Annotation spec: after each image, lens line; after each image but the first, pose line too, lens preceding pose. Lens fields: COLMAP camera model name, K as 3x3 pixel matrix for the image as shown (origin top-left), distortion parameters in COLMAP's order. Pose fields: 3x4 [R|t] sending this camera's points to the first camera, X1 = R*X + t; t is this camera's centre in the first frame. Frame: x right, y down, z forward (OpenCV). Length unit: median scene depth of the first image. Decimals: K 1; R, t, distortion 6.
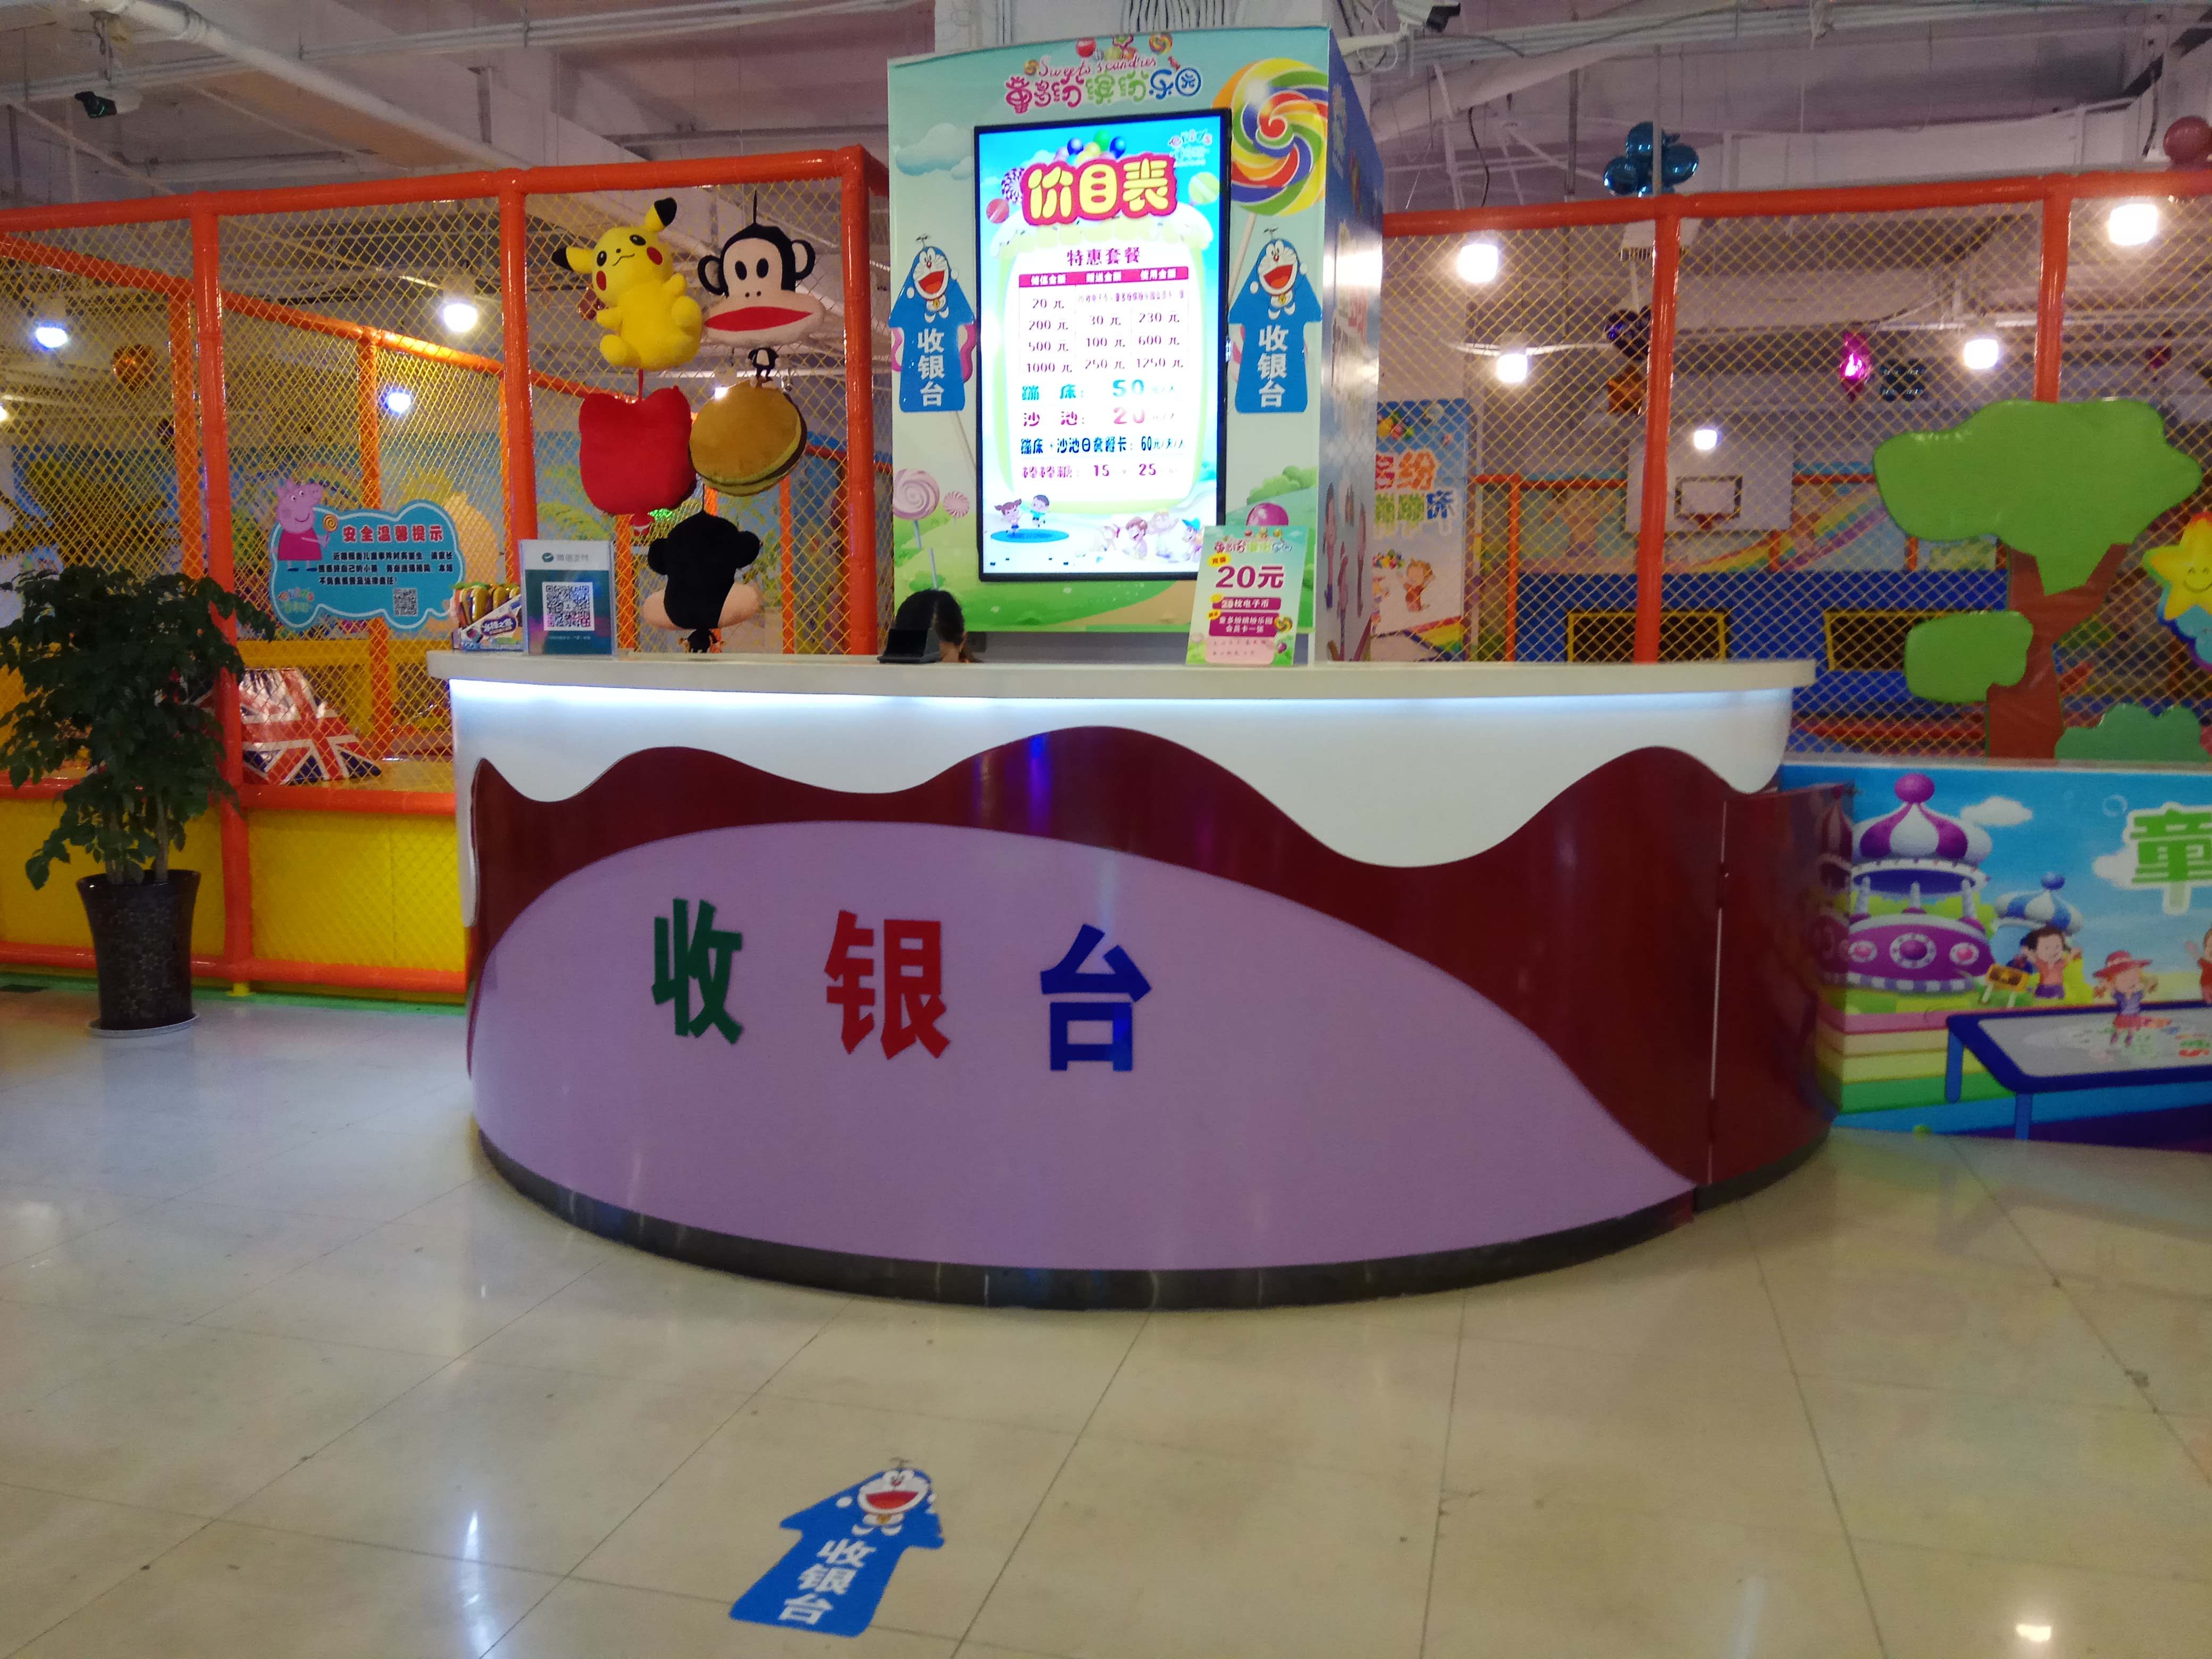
lens RADIAL K [[1686.9, 0, 1098.1], [0, 1686.9, 821.2], [0, 0, 1]] dist [0.117250, -0.188303]
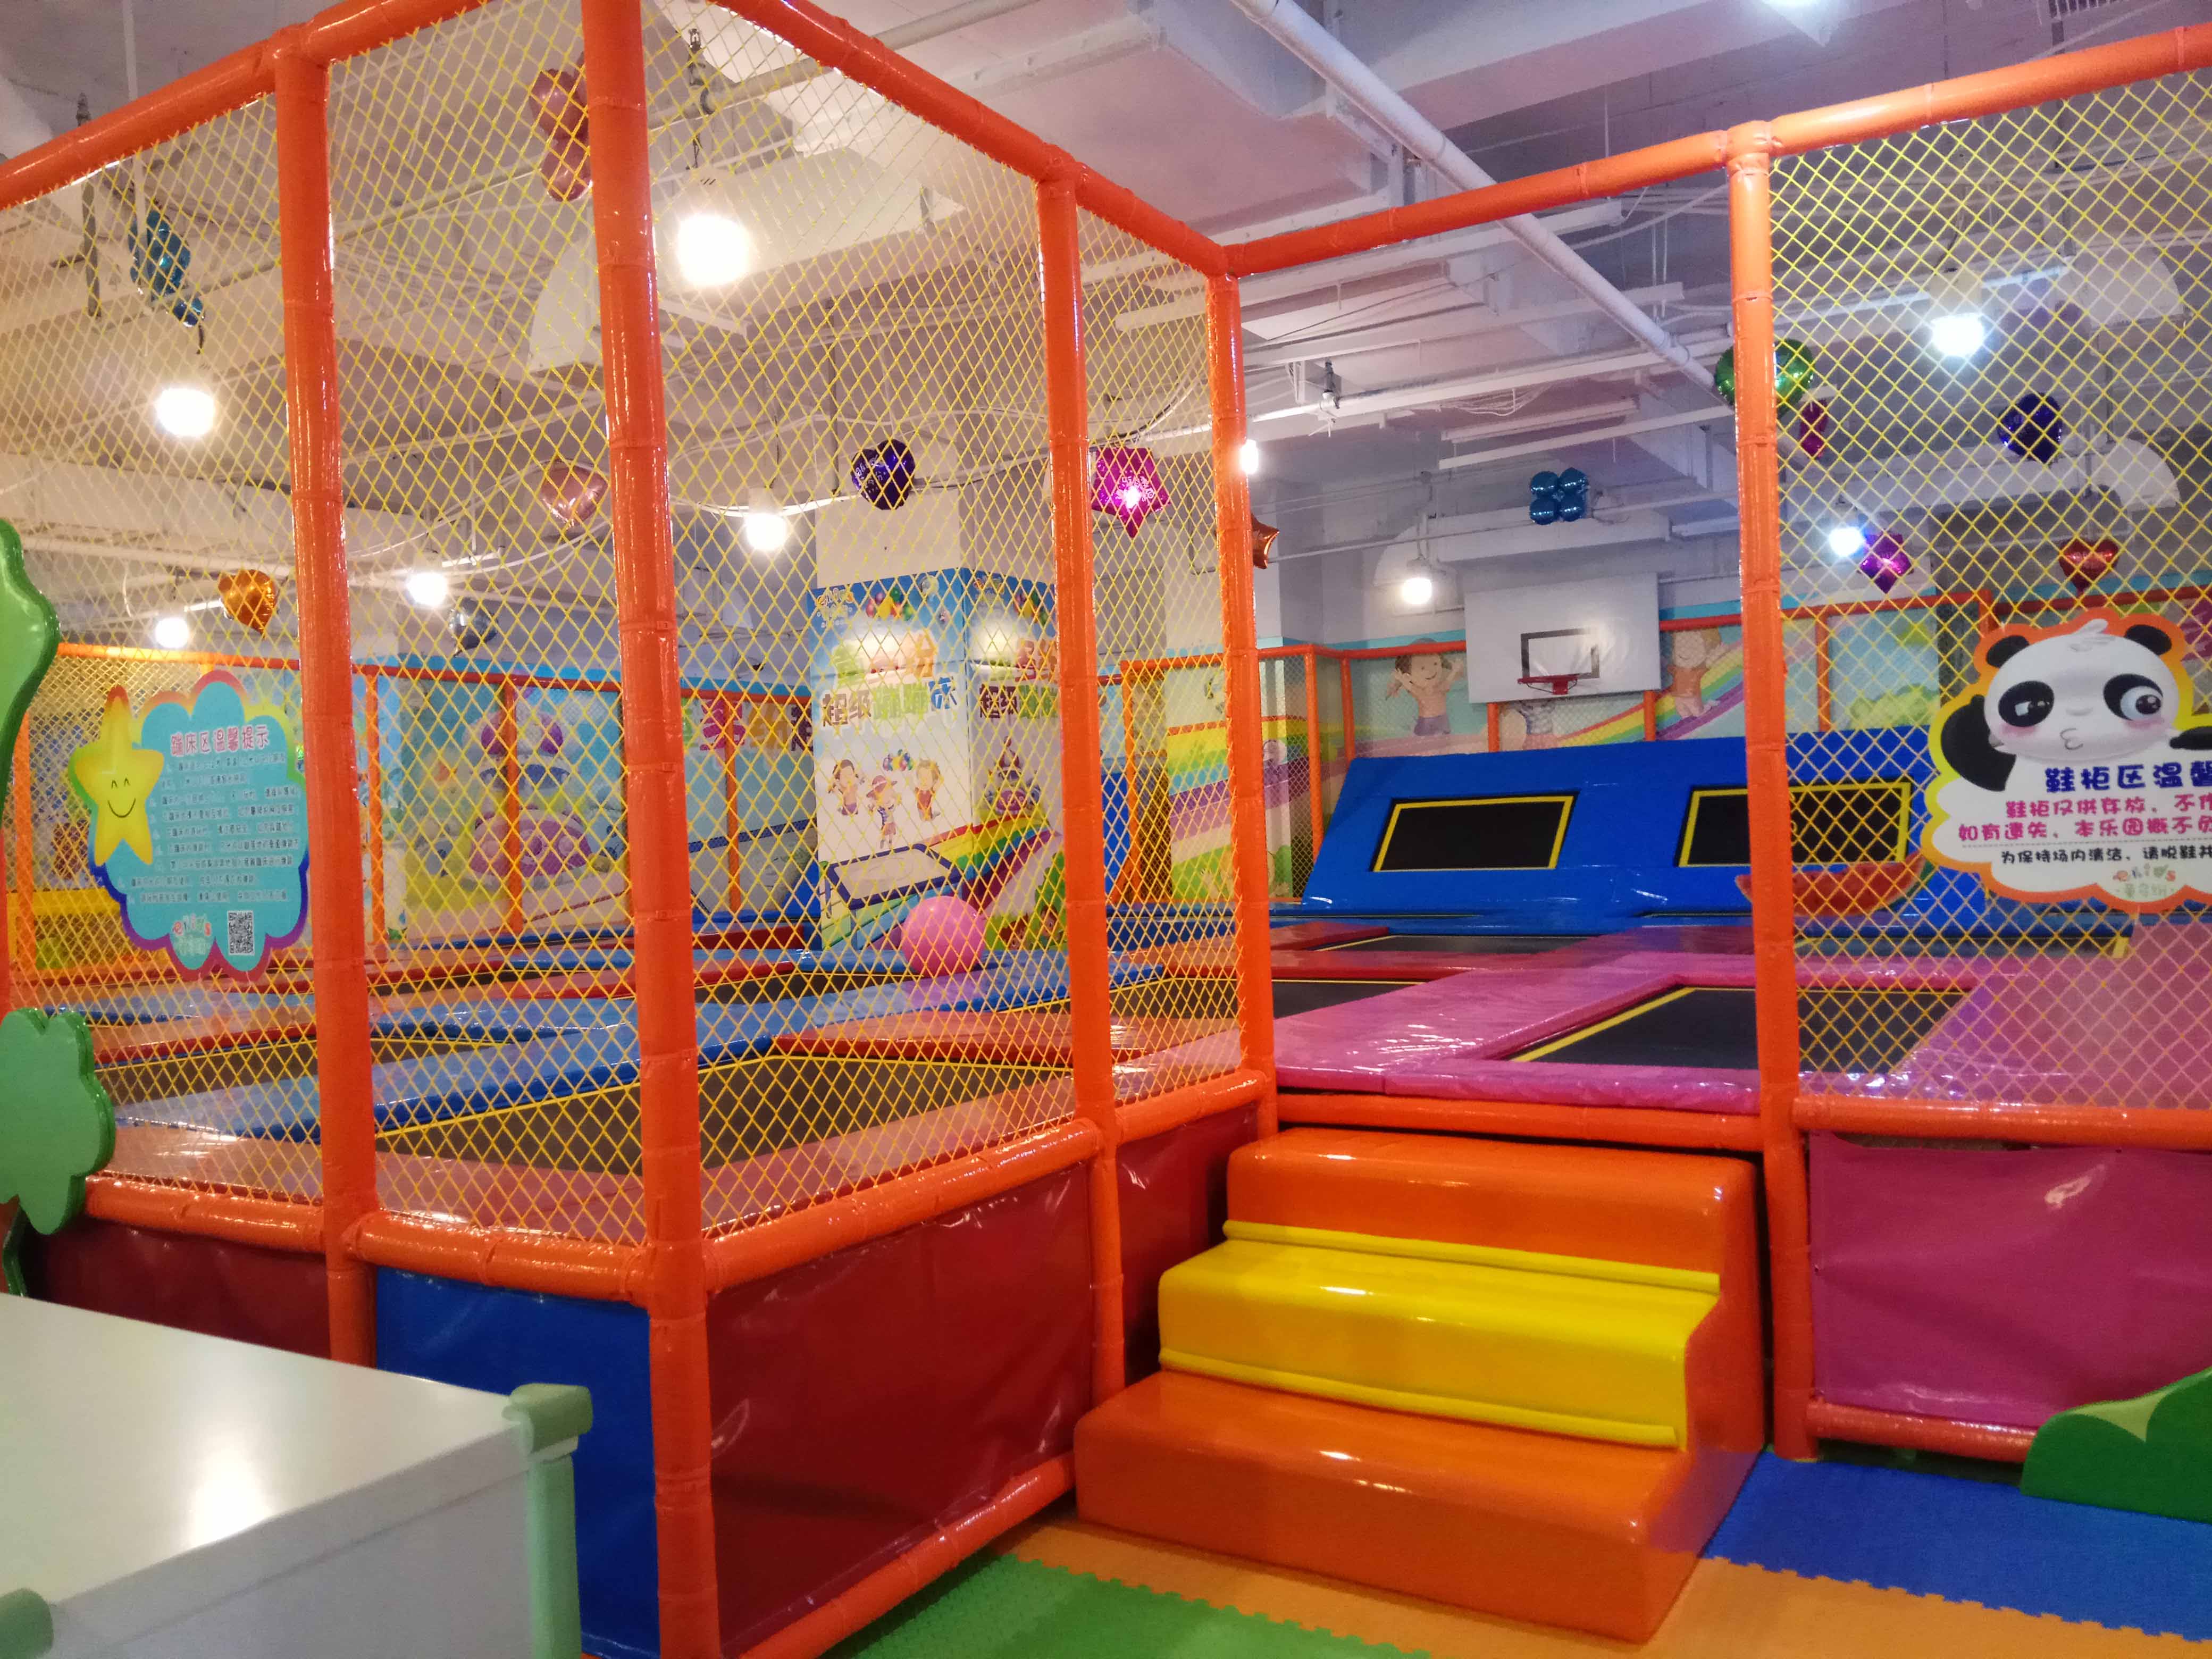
lens RADIAL K [[1686.9, 0, 1098.1], [0, 1686.9, 821.2], [0, 0, 1]] dist [0.117250, -0.188303]
pose [[0.953111, -0.043419, -0.299489, 1.367065], [0.009004, 0.993284, -0.115350, -0.070852], [0.302486, 0.107245, 0.947101, 0.632904]]
